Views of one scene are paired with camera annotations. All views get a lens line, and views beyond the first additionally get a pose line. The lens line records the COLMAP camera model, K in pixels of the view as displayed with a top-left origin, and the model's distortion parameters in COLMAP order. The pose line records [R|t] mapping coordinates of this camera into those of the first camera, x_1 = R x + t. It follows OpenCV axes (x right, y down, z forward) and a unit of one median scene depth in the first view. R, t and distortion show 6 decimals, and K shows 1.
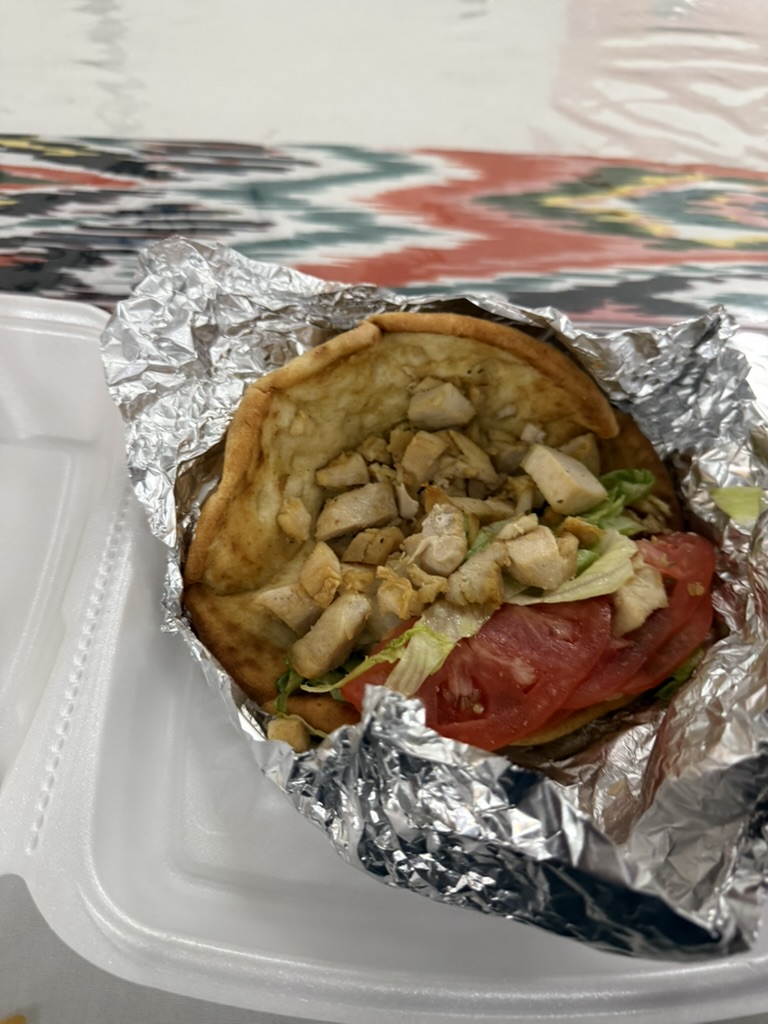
lens RADIAL K [[714.7, 0, 382.2], [0, 714.7, 503.4], [0, 0, 1]] dist [-0.000815, 0.006266]
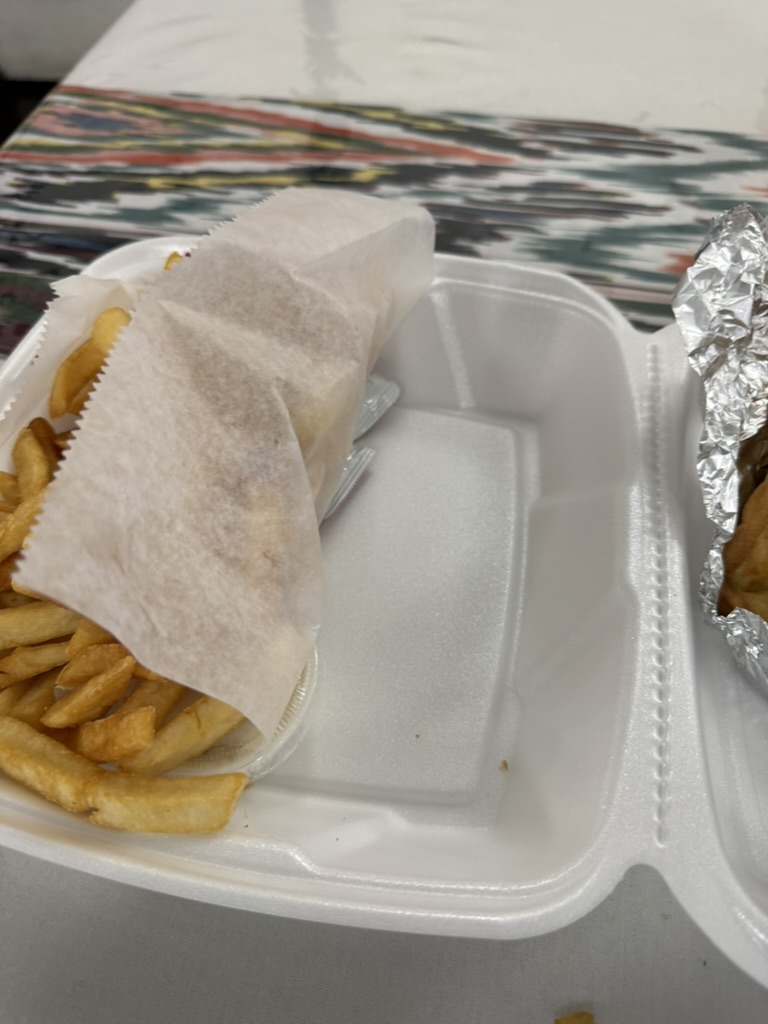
lens RADIAL K [[714.7, 0, 385.8], [0, 714.7, 517.8], [0, 0, 1]] dist [-0.000815, 0.006266]
pose [[0.989871, 0.102374, -0.098358, -0.372945], [-0.102082, 0.994744, 0.008009, 0.045771], [0.098661, 0.002112, 0.995119, 0.019313]]
